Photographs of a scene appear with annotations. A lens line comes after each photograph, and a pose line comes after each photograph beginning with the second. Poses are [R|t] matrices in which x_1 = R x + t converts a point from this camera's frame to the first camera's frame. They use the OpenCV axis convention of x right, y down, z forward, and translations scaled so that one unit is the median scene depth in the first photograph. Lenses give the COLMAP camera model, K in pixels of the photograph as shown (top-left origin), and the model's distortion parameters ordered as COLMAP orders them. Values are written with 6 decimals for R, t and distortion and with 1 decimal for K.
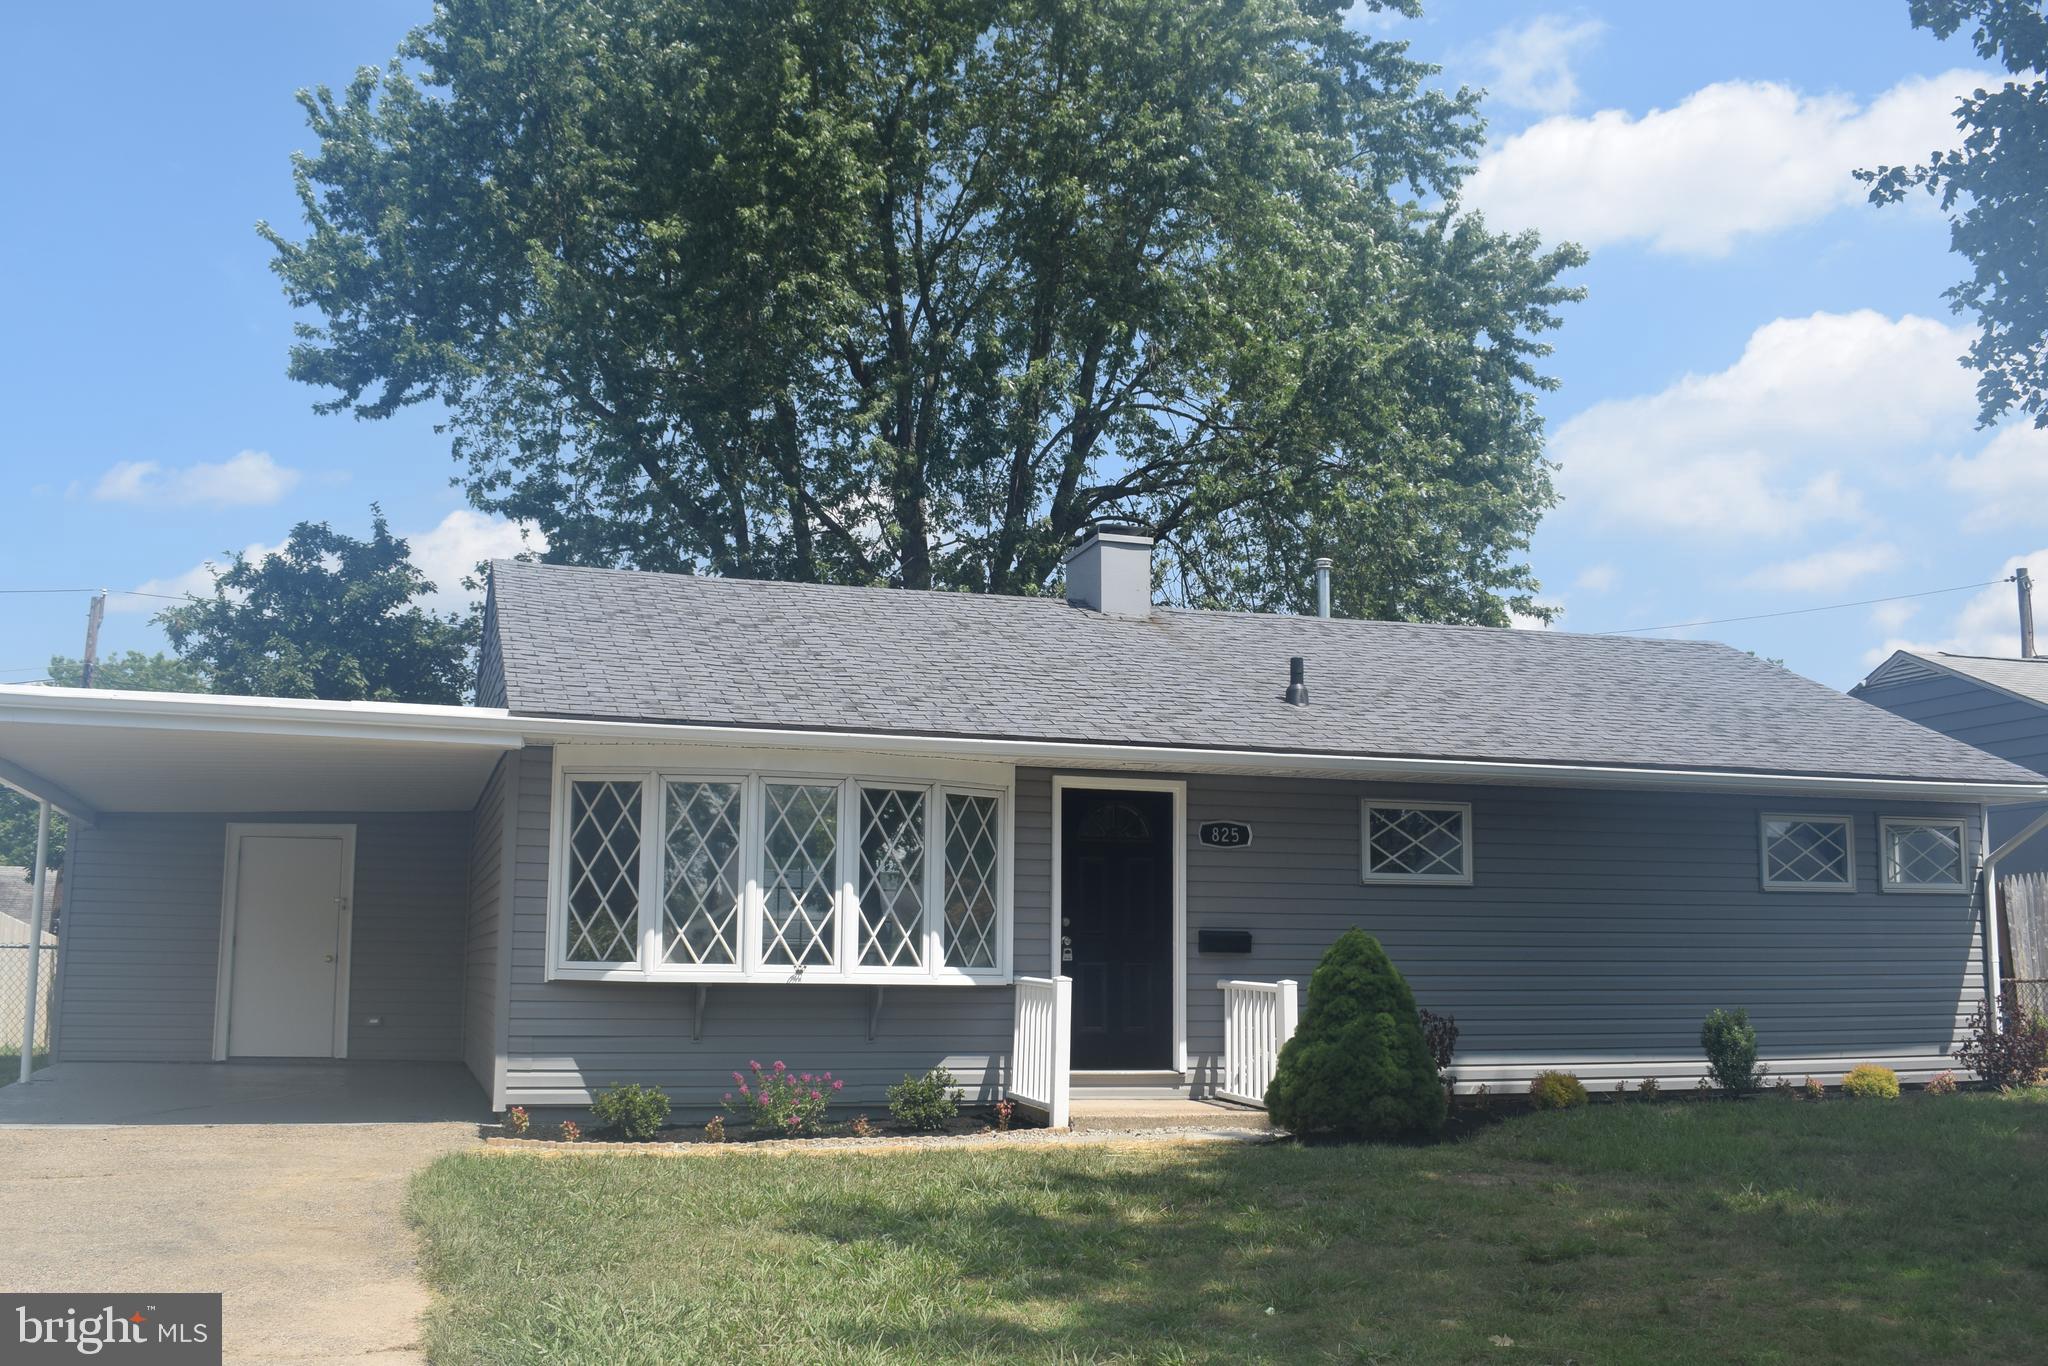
lens RADIAL K [[1945.8, 0, 1032.5], [0, 1945.8, 684.7], [0, 0, 1]] dist [-0.074117, -0.004052]
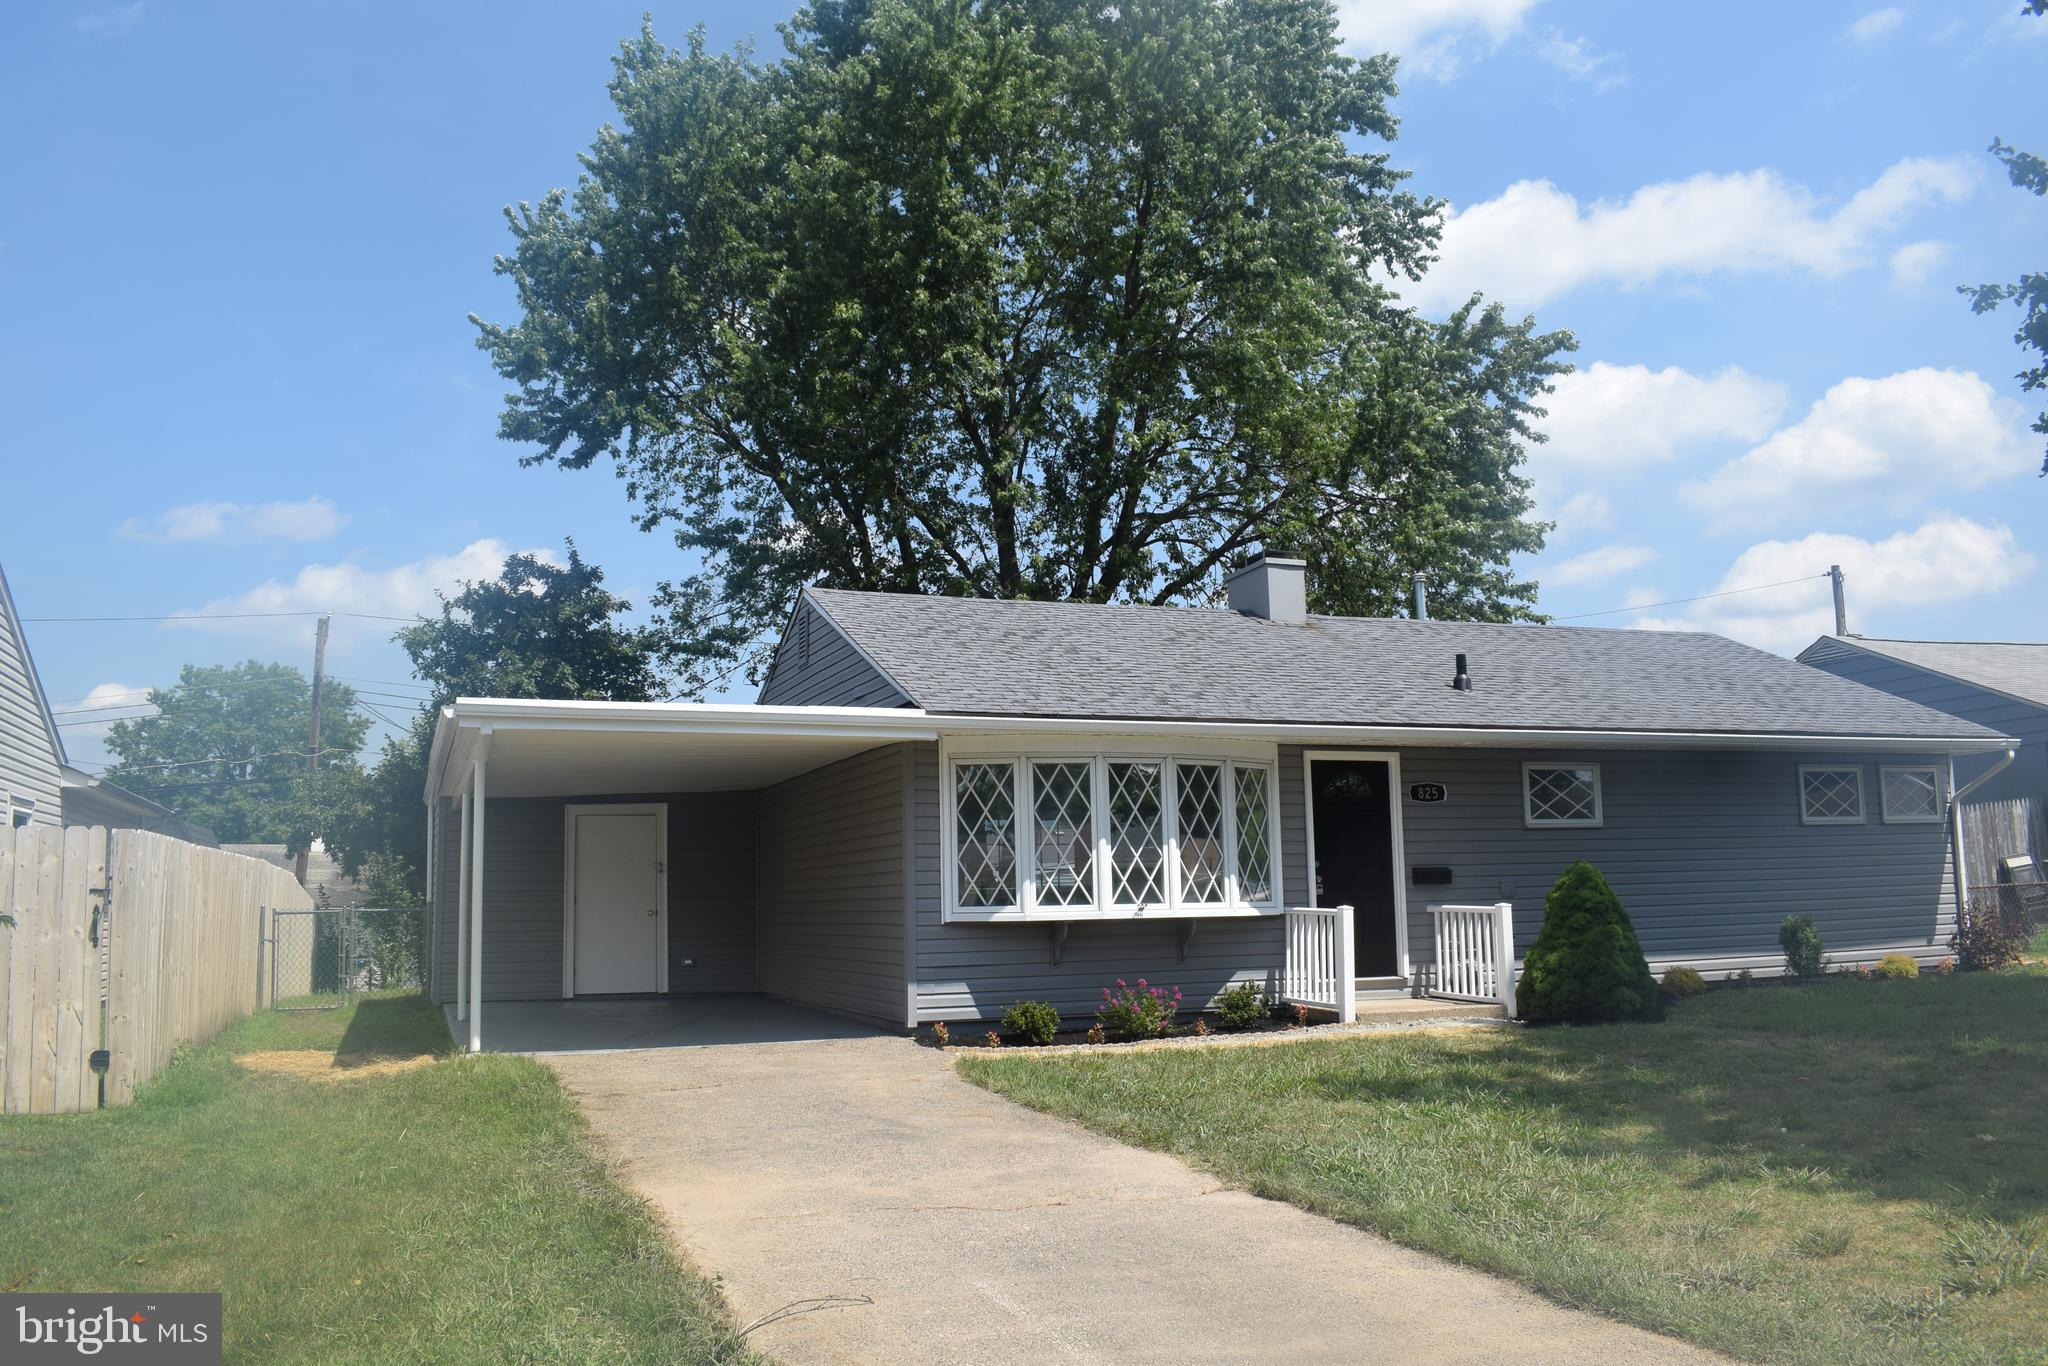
lens RADIAL K [[1612.6, 0, 1031.2], [0, 1612.6, 689.8], [0, 0, 1]] dist [-0.089340, 0.014530]
pose [[0.998122, -0.021729, 0.057272, -0.222128], [0.021035, 0.999698, 0.012702, -0.010254], [-0.057530, -0.011473, 0.998278, -0.046941]]
